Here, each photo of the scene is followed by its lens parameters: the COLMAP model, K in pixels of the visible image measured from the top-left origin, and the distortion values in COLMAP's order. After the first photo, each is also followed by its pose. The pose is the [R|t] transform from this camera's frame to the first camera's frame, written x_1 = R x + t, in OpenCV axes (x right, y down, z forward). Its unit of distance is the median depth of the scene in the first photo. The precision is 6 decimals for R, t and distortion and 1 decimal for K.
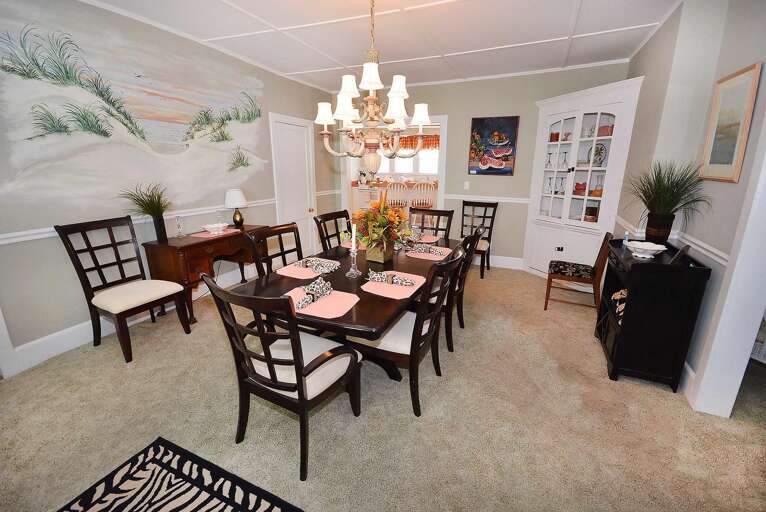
lens RADIAL K [[337.0, 0, 382.8], [0, 337.0, 255.3], [0, 0, 1]] dist [-0.008216, -0.008338]
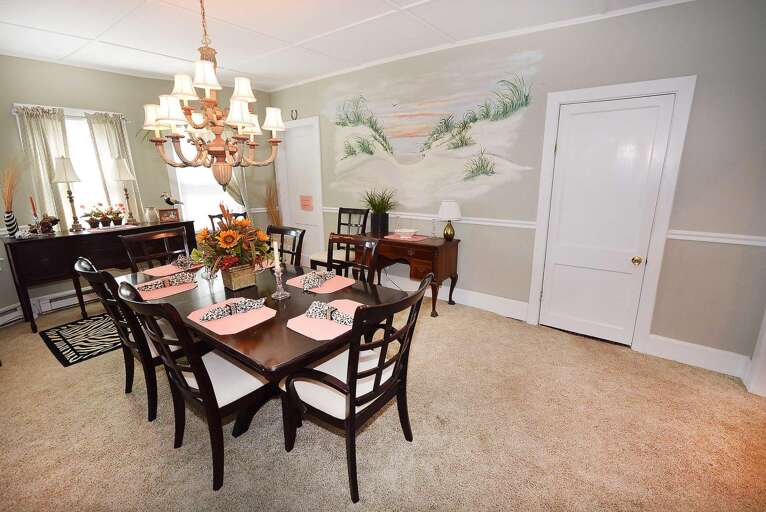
lens RADIAL K [[337.0, 0, 384.1], [0, 337.0, 254.6], [0, 0, 1]] dist [-0.008216, -0.008338]
pose [[-0.222154, 0.228713, -0.947807, 0.558149], [-0.244207, 0.928061, 0.281187, -0.308200], [0.943933, 0.293928, -0.150319, 1.146448]]
